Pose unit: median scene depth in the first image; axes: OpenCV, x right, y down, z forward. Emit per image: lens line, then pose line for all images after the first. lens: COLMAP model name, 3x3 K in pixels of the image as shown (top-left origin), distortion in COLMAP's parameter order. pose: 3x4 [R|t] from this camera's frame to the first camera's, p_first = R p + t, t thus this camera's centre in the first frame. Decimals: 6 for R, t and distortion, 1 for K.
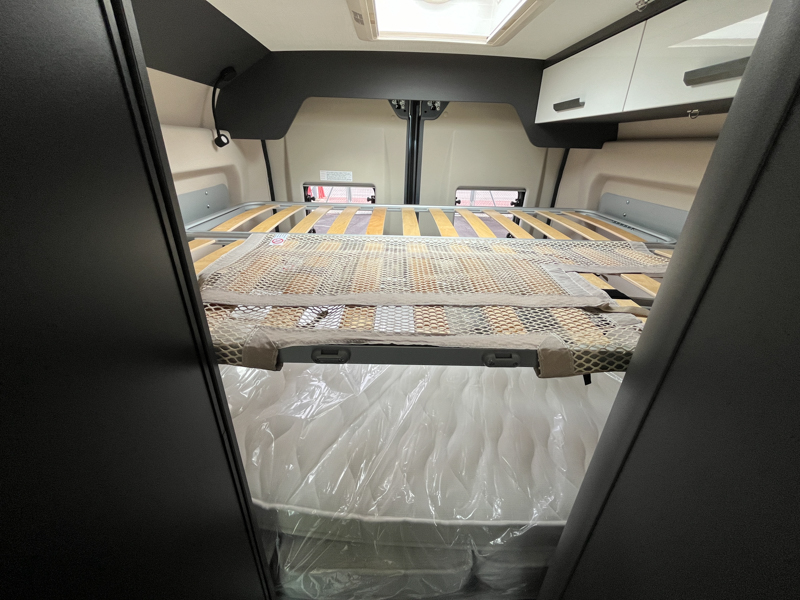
lens RADIAL K [[327.0, 0, 403.5], [0, 327.0, 299.6], [0, 0, 1]] dist [0.000882, -0.000023]
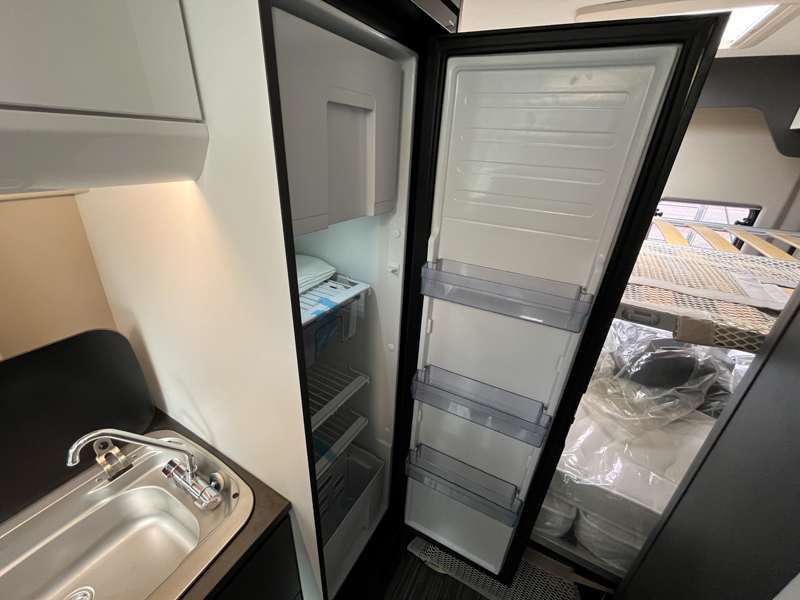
lens RADIAL K [[327.0, 0, 400.8], [0, 327.0, 303.5], [0, 0, 1]] dist [0.000882, -0.000023]
pose [[0.857679, 0.226399, -0.461660, 0.033138], [-0.234107, 0.971328, 0.041413, 0.120852], [0.457799, 0.072559, 0.886090, -0.213357]]
